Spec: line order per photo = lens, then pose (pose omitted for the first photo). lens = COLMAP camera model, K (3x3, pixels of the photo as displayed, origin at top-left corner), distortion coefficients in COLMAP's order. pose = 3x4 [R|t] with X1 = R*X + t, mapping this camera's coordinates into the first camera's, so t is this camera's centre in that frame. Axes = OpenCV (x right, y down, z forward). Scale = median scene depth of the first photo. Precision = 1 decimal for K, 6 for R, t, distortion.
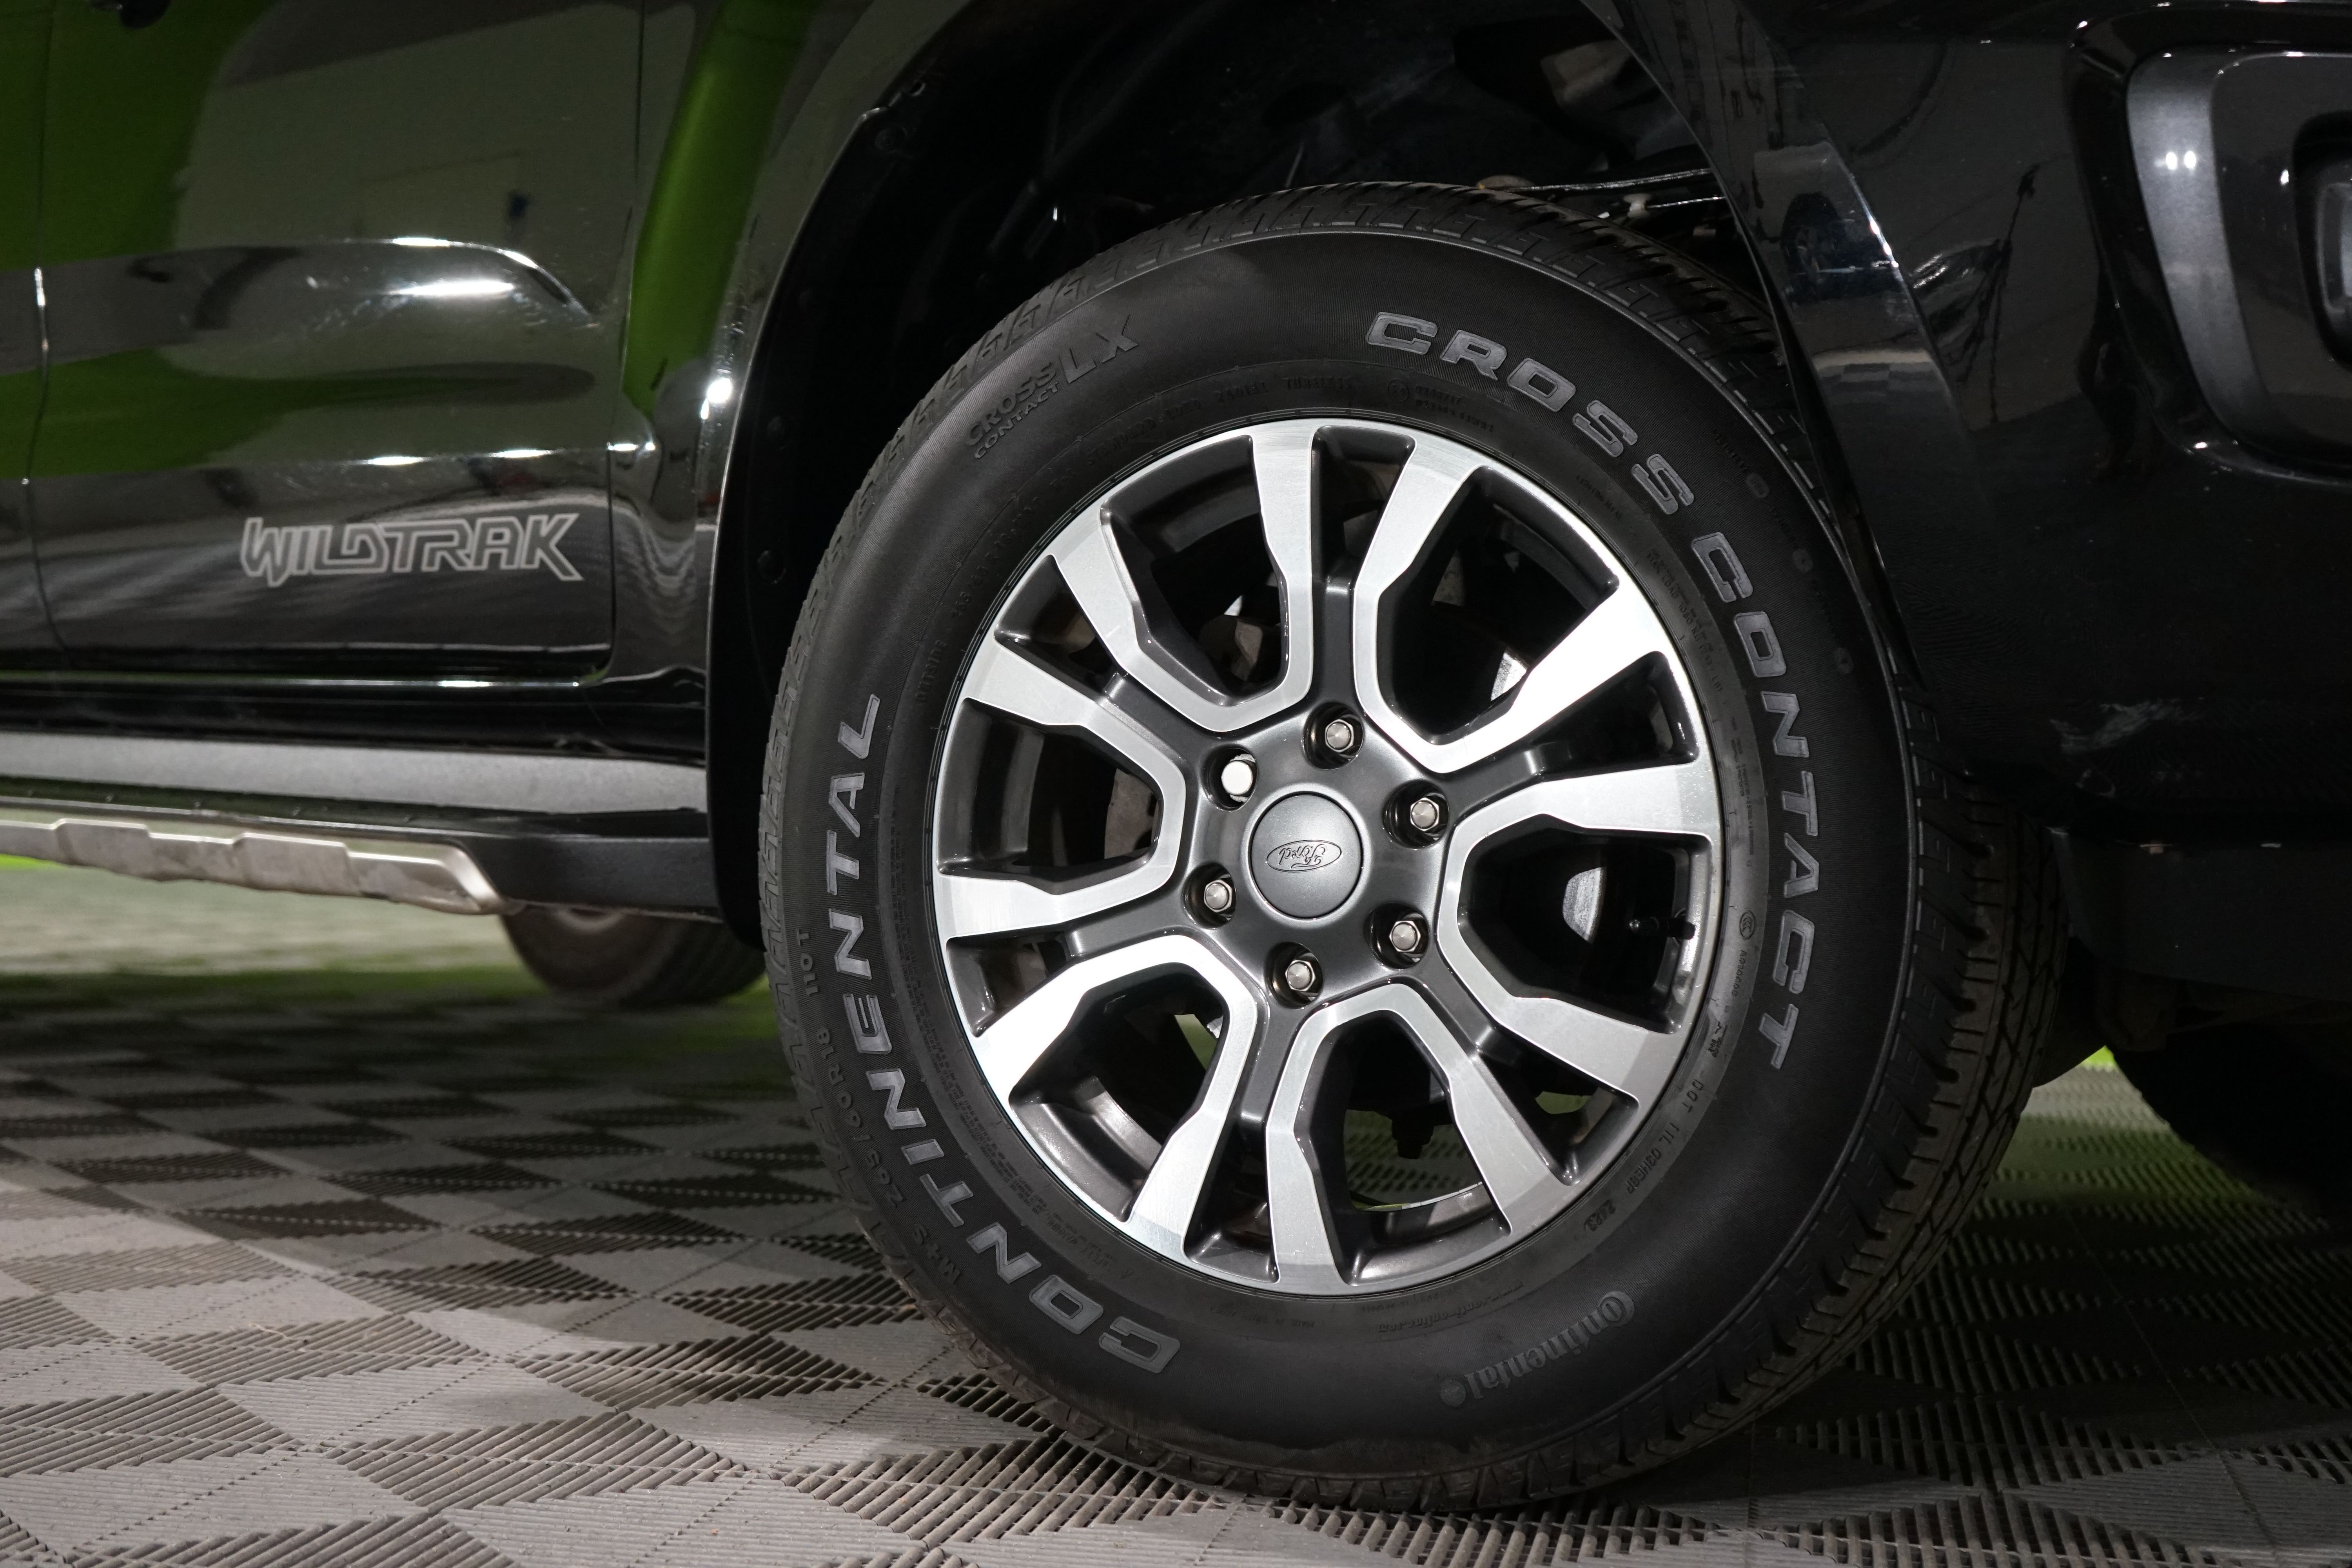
lens RADIAL K [[2938.0, 0, 1171.7], [0, 2938.0, 786.5], [0, 0, 1]] dist [0.081913, 0.000000]
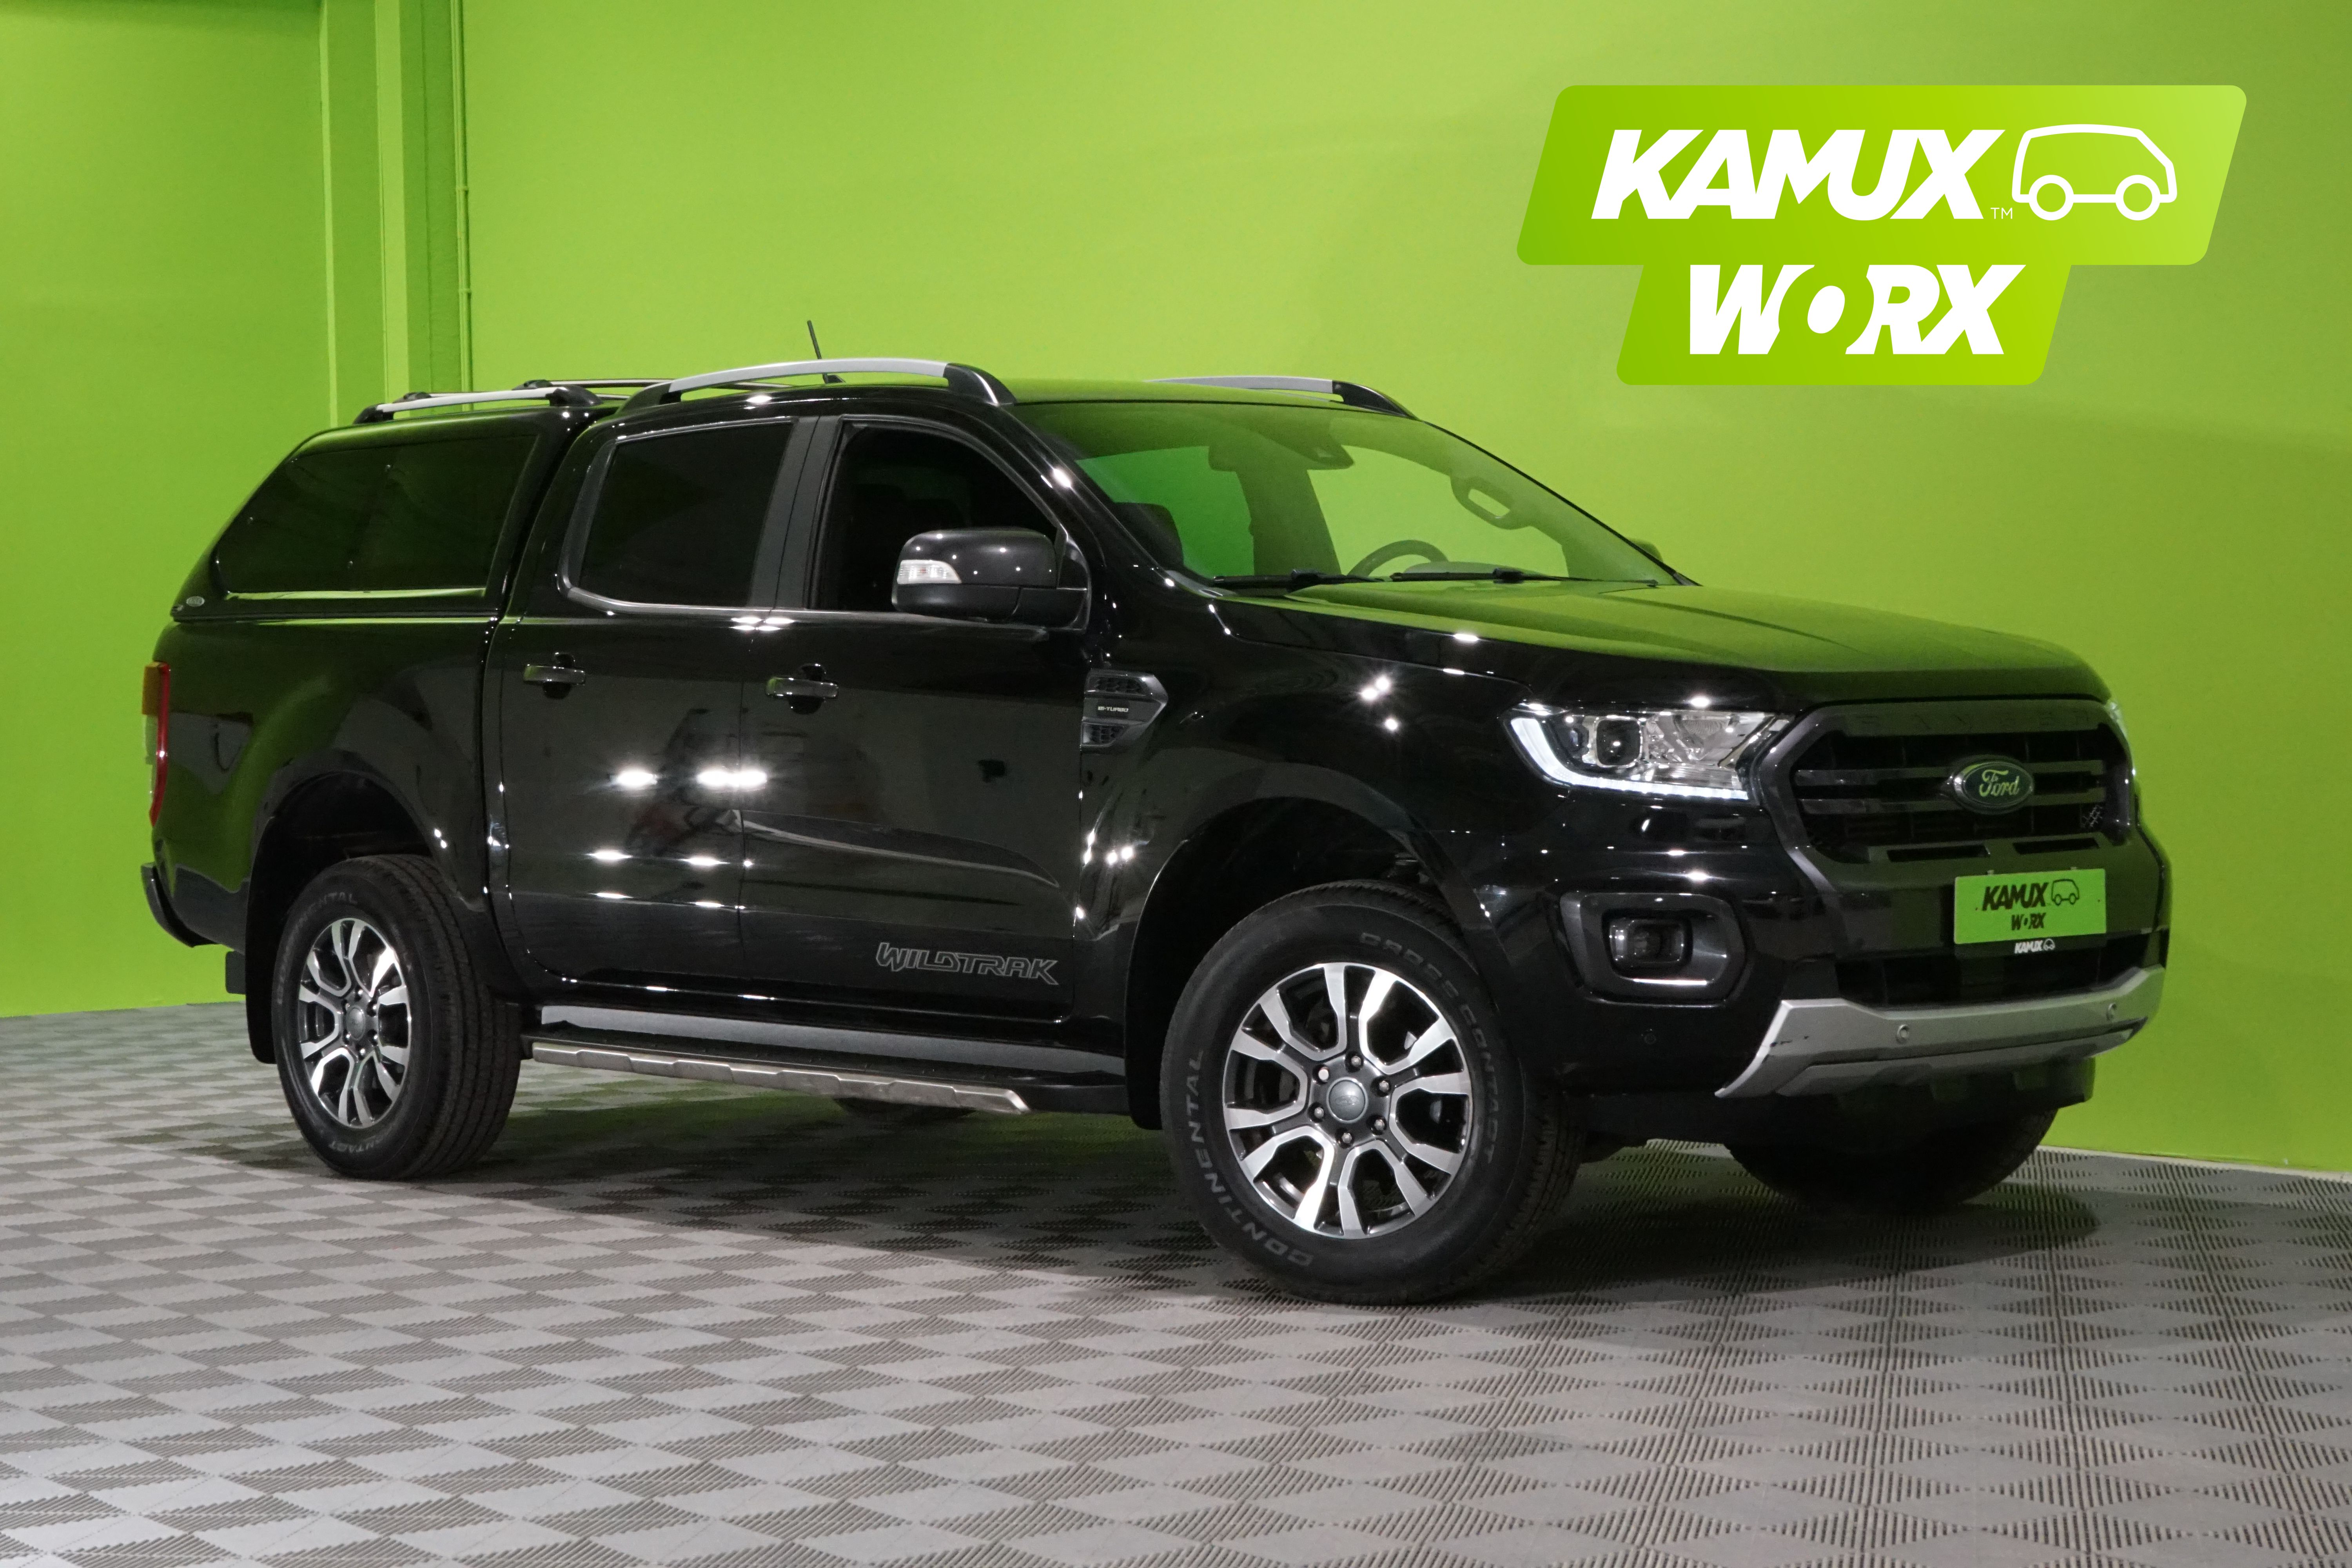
lens RADIAL K [[4232.2, 0, 1172.0], [0, 4232.2, 780.9], [0, 0, 1]] dist [0.112158, 0.000000]
pose [[0.998861, -0.042741, 0.021225, -0.221910], [0.042153, 0.998734, 0.027441, -0.447801], [-0.022371, -0.026515, 0.999398, -3.494893]]
